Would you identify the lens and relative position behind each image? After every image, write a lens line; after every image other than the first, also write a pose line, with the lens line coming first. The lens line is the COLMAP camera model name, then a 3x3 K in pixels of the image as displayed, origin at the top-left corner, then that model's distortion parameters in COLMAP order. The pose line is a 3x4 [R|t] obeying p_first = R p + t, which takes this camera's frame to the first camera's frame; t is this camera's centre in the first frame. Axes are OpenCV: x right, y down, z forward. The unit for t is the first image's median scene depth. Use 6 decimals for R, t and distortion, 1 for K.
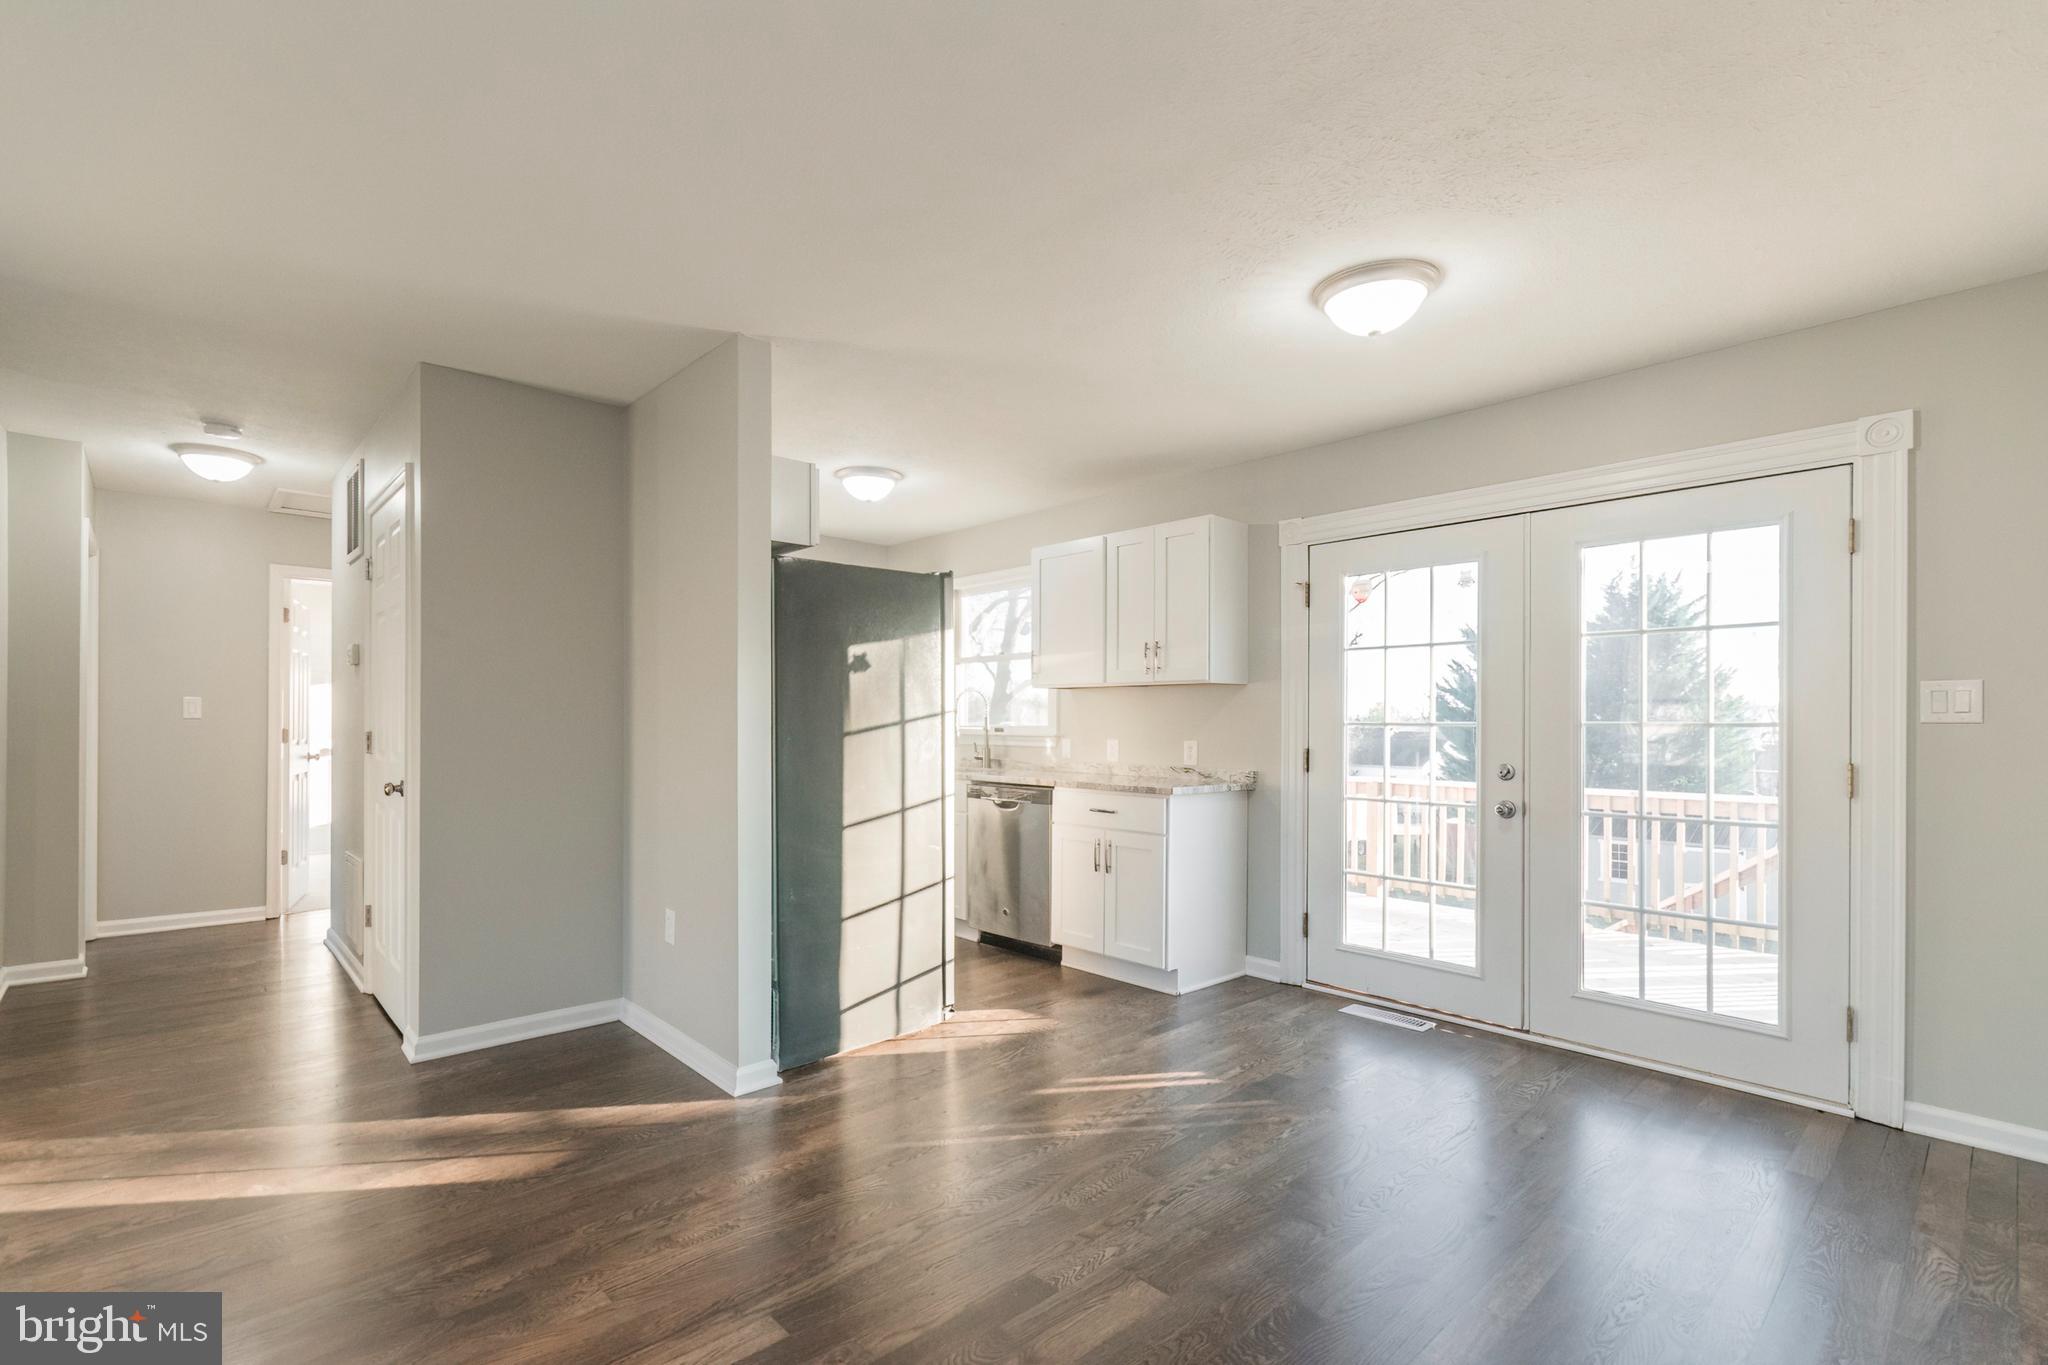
lens RADIAL K [[919.5, 0, 999.1], [0, 919.5, 722.5], [0, 0, 1]] dist [-0.000502, -0.000141]
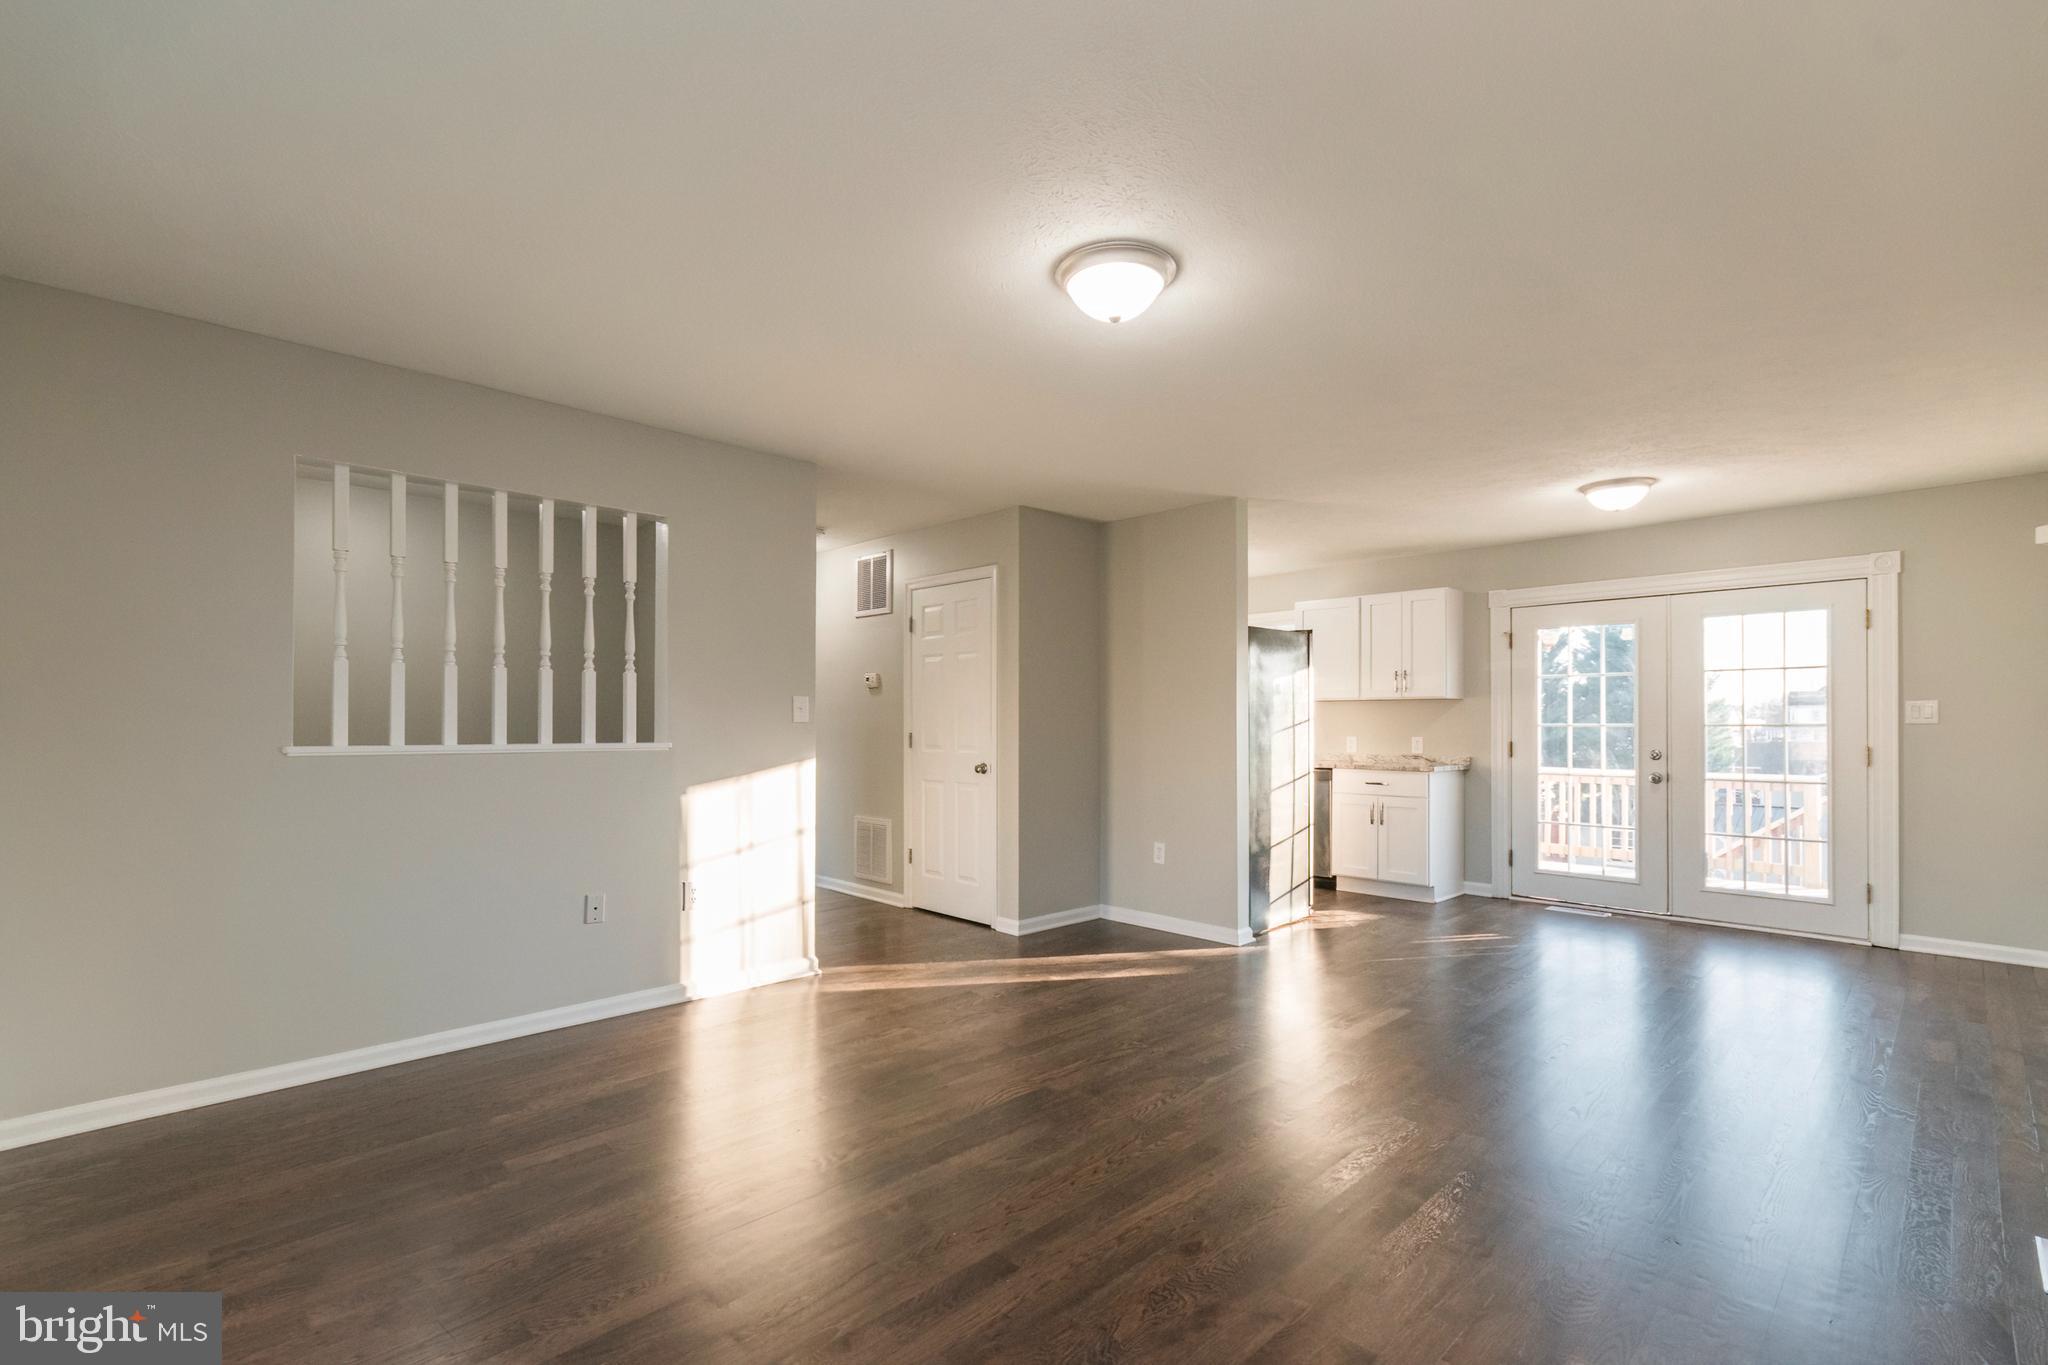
lens RADIAL K [[917.6, 0, 1032.1], [0, 917.6, 717.9], [0, 0, 1]] dist [-0.000183, -0.000468]
pose [[0.998977, -0.002758, 0.045128, -0.595996], [0.003082, 0.999970, -0.007093, -0.002958], [-0.045107, 0.007225, 0.998956, -0.542832]]
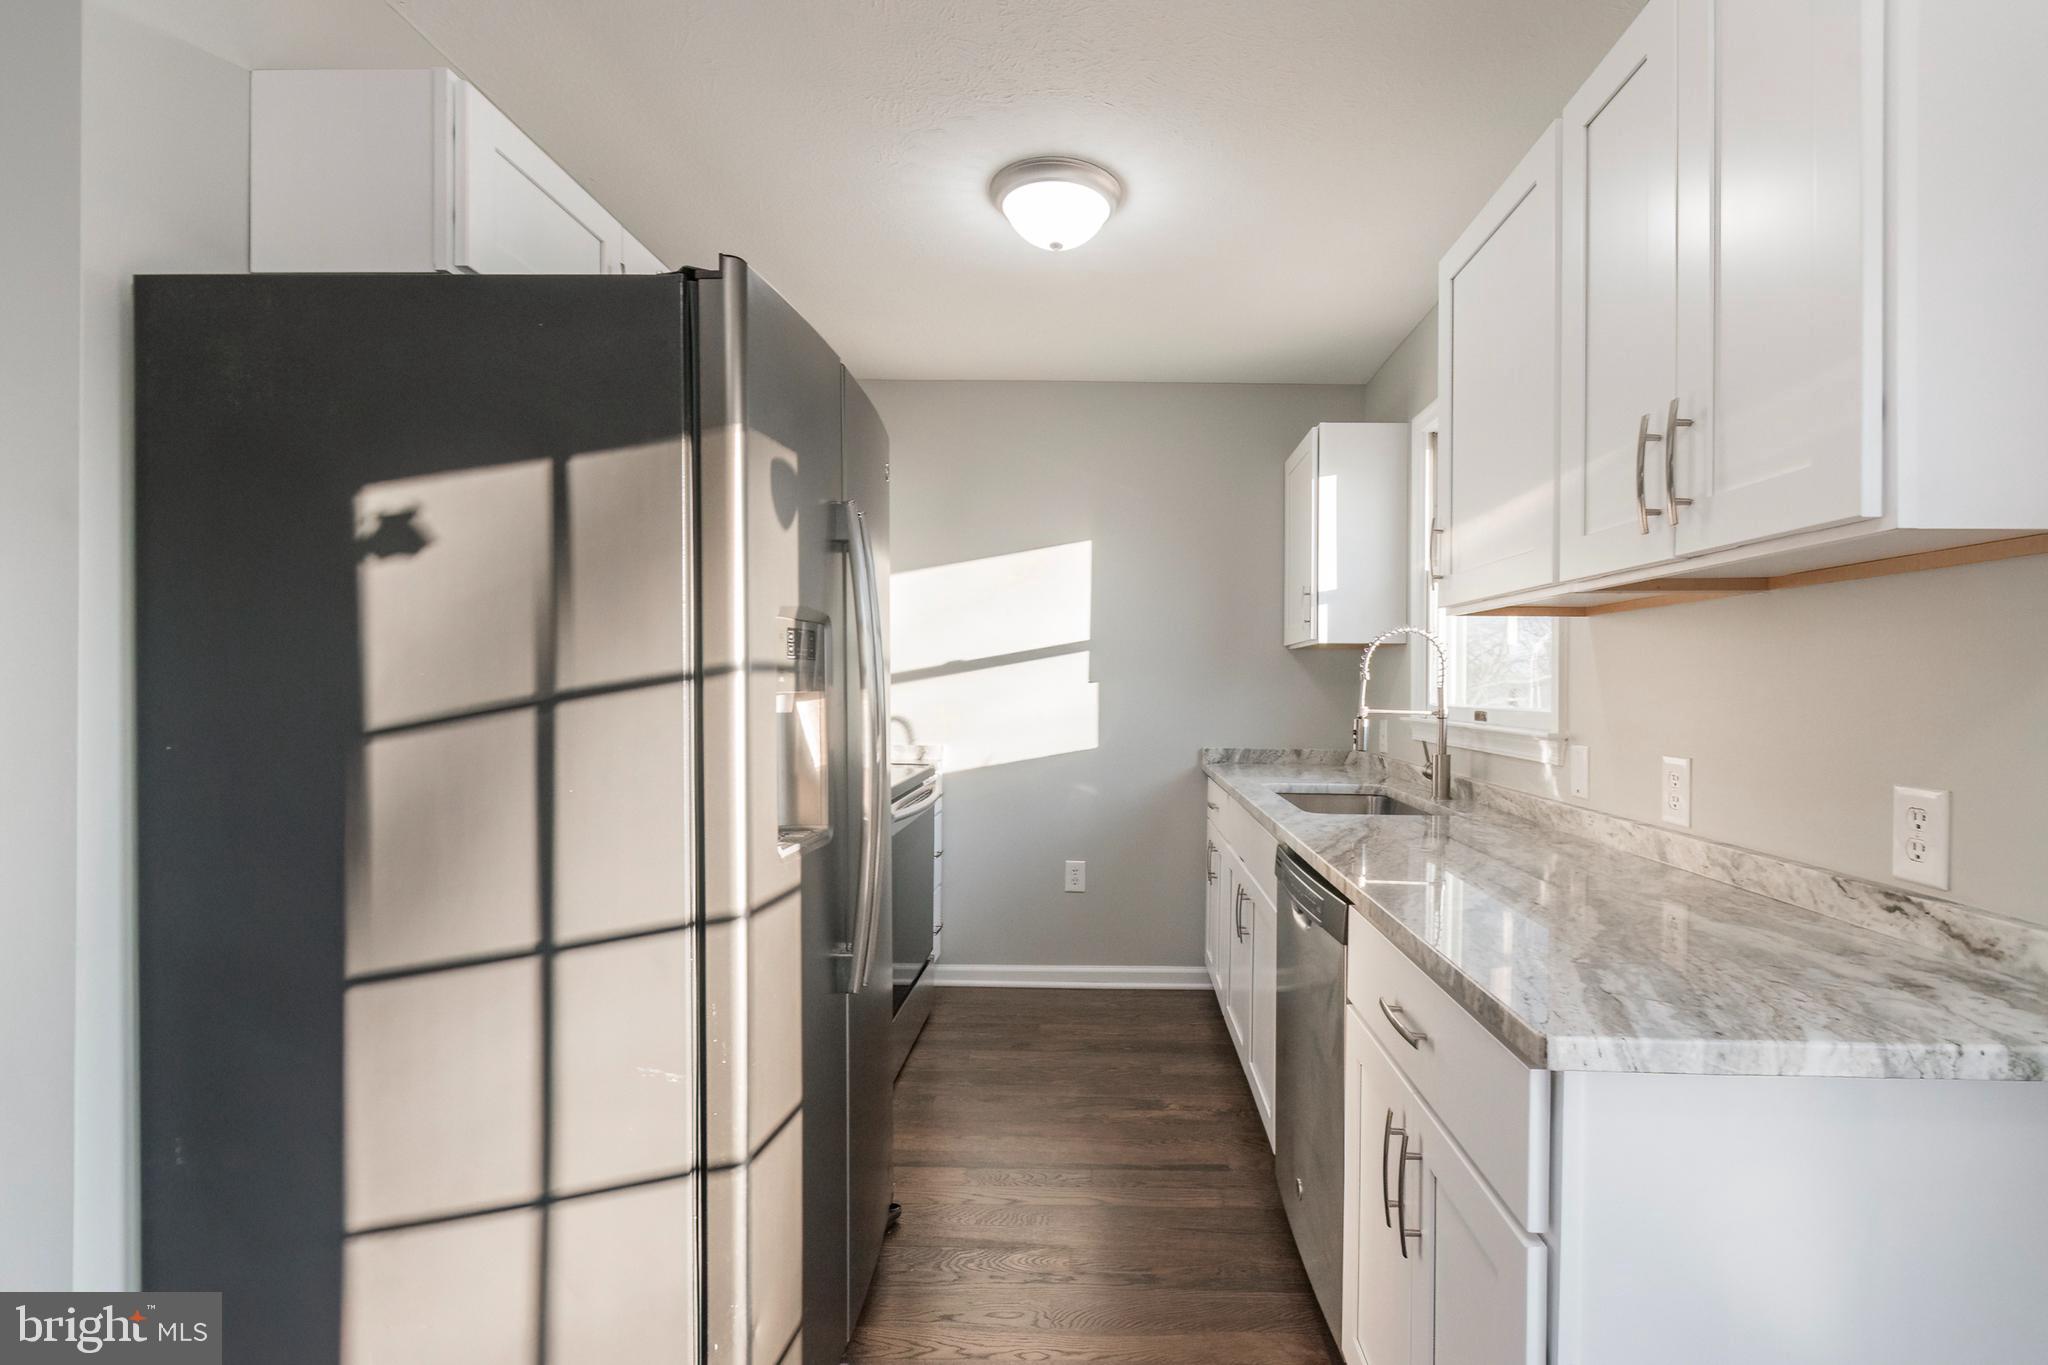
lens RADIAL K [[939.6, 0, 1090.5], [0, 939.6, 692.0], [0, 0, 1]] dist [-0.000564, -0.000097]
pose [[0.728856, 0.008637, -0.684613, 0.275340], [-0.007106, 0.999962, 0.005051, -0.006723], [0.684630, 0.001183, 0.728889, 0.836371]]
